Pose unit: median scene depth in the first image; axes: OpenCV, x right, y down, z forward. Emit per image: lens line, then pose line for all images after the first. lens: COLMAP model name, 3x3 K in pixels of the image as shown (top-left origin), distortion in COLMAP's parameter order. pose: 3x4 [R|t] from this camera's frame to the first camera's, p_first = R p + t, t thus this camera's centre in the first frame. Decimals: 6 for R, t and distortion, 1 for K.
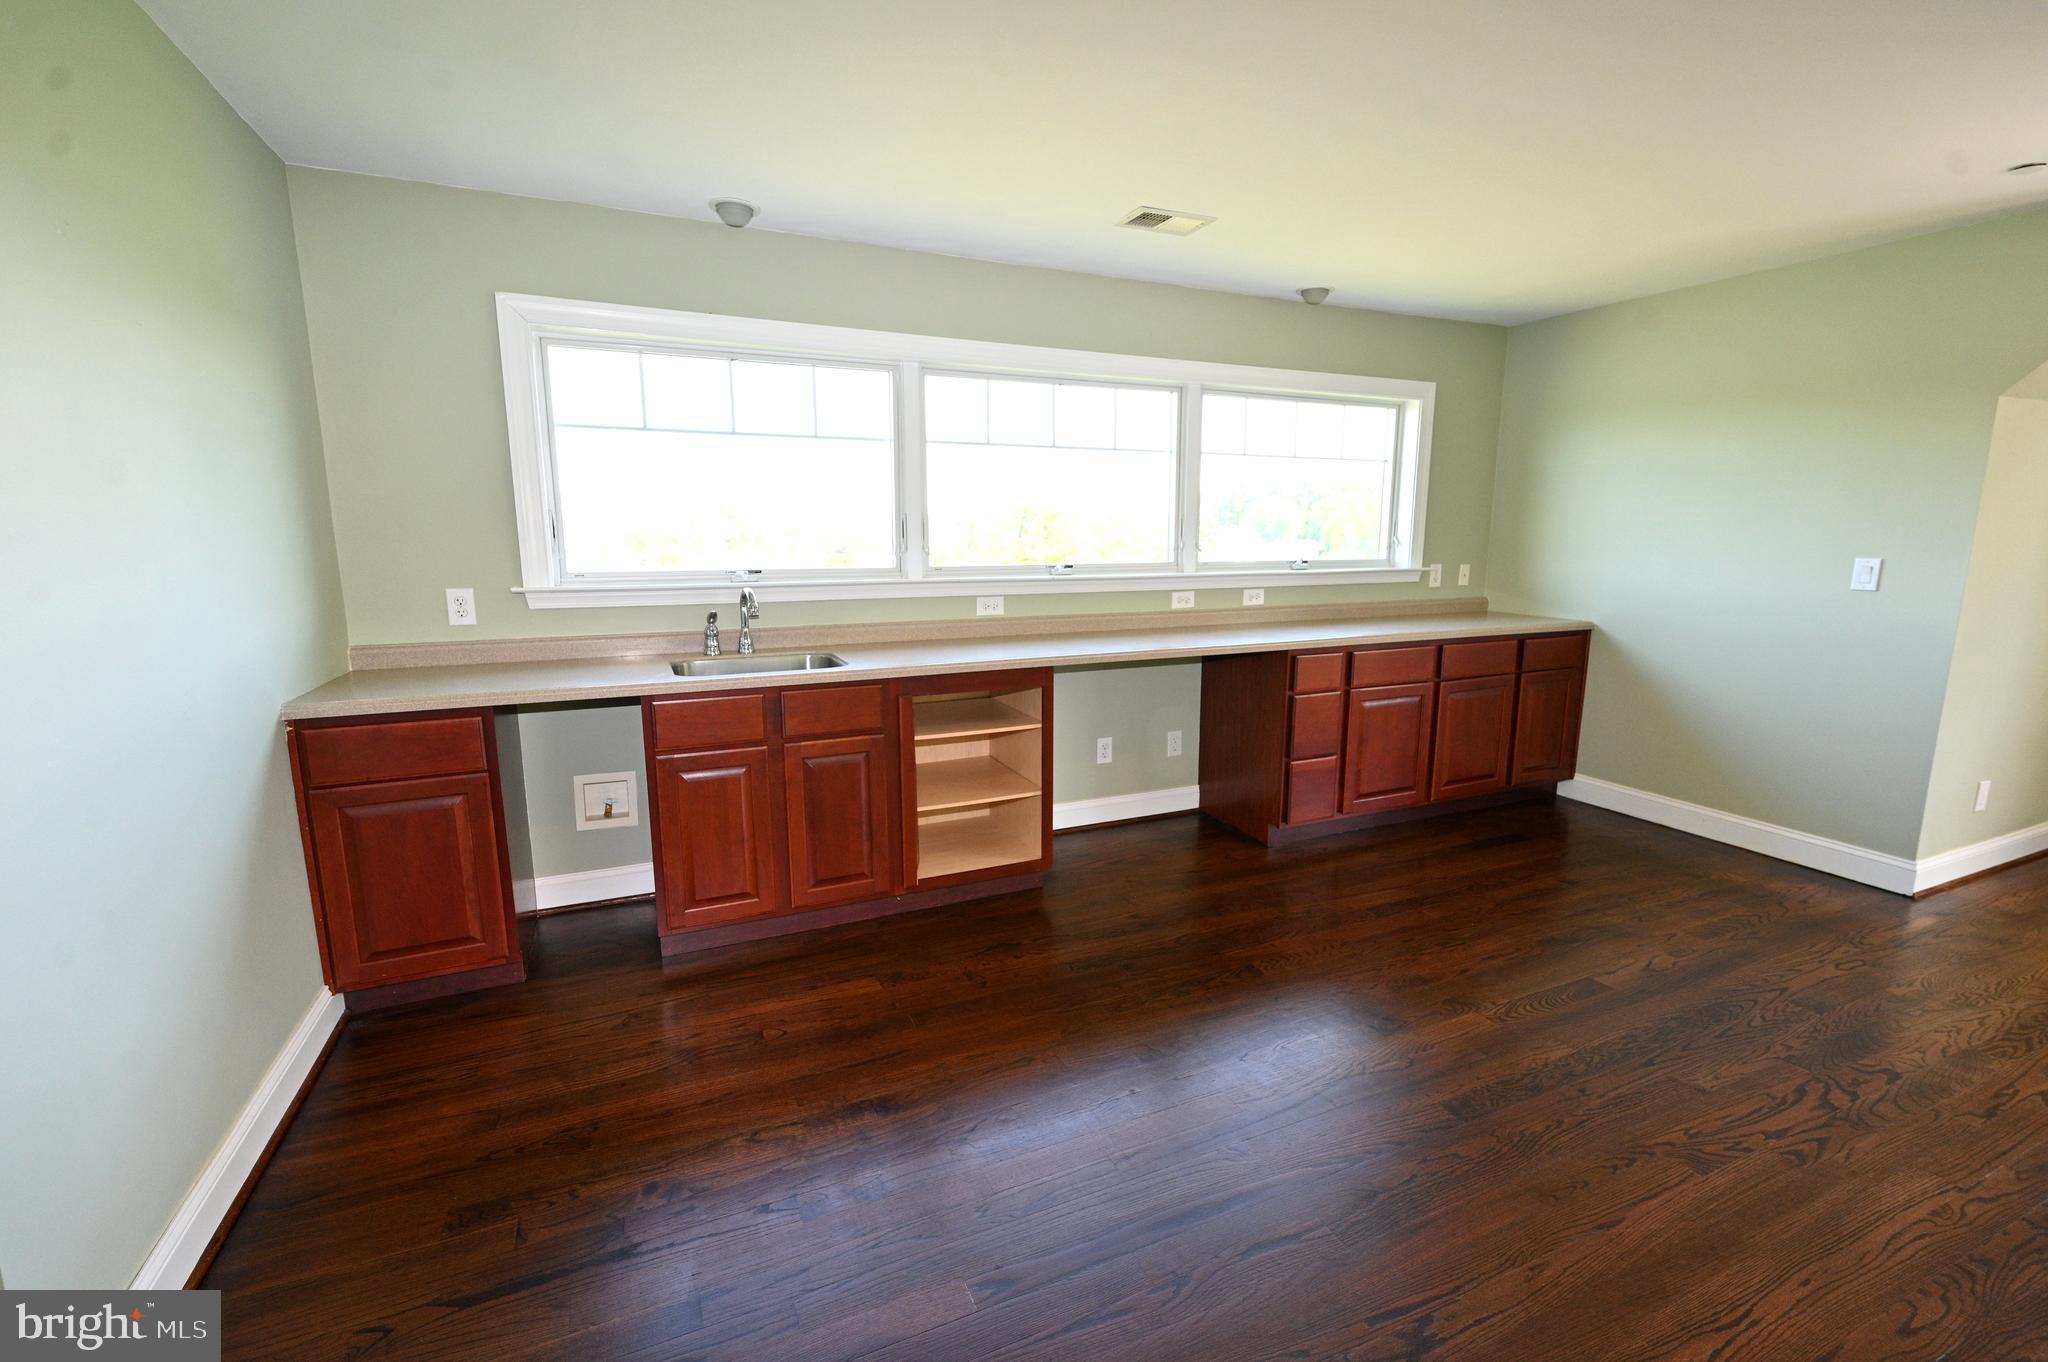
lens RADIAL K [[881.1, 0, 1023.8], [0, 881.1, 679.1], [0, 0, 1]] dist [0.001781, 0.000052]
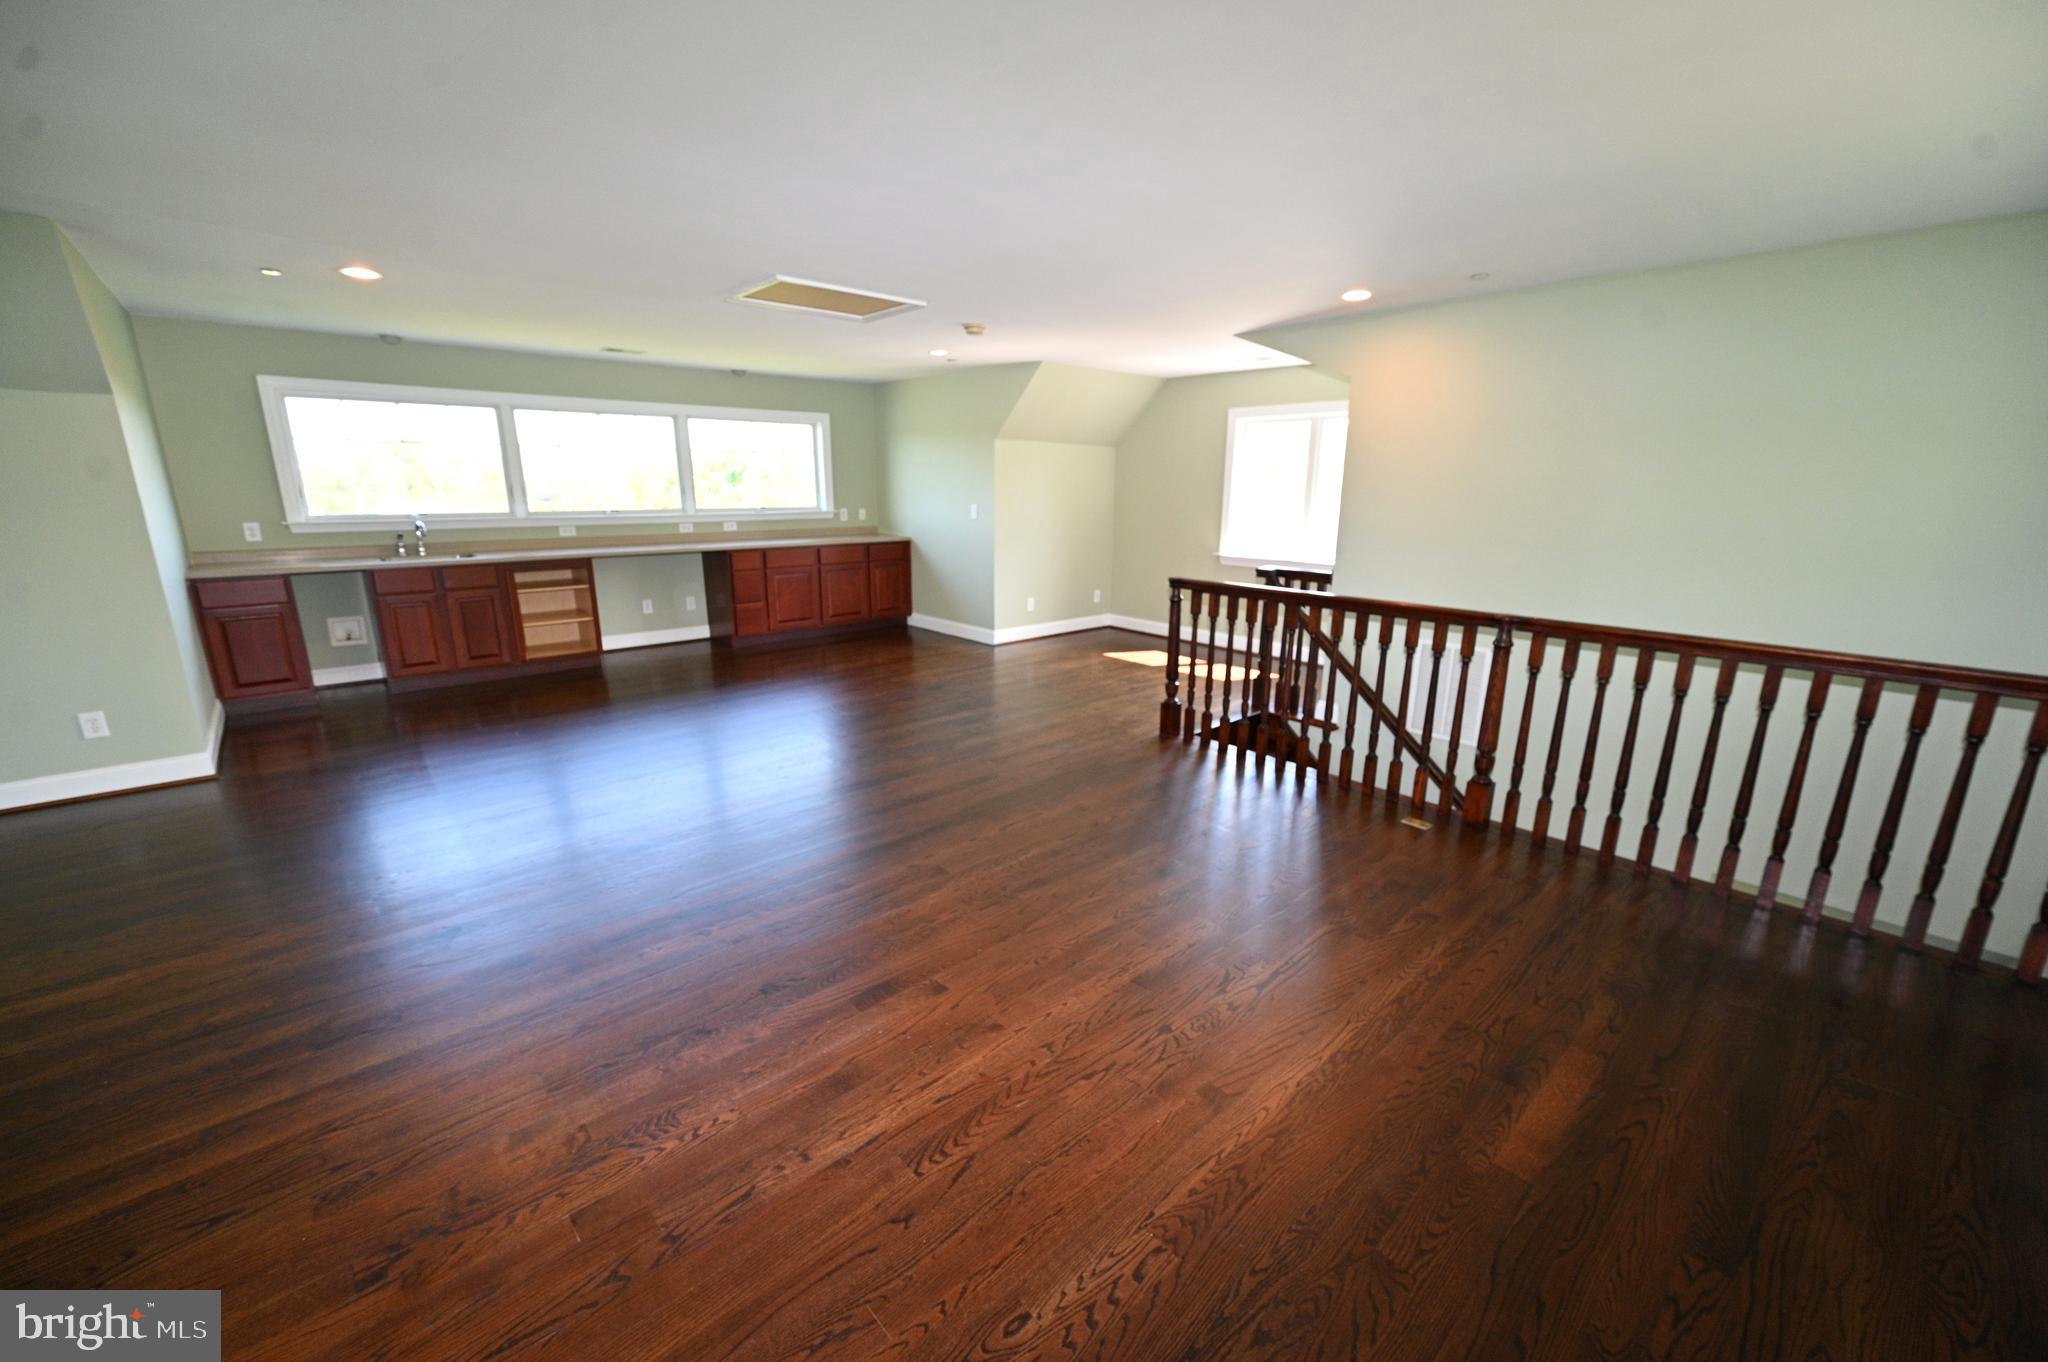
lens RADIAL K [[801.9, 0, 1026.1], [0, 801.9, 689.4], [0, 0, 1]] dist [-0.000974, -0.000337]
pose [[0.950198, -0.073209, 0.302926, 0.372143], [0.046605, 0.994467, 0.094149, 0.149670], [-0.308142, -0.075343, 0.948352, -1.052180]]
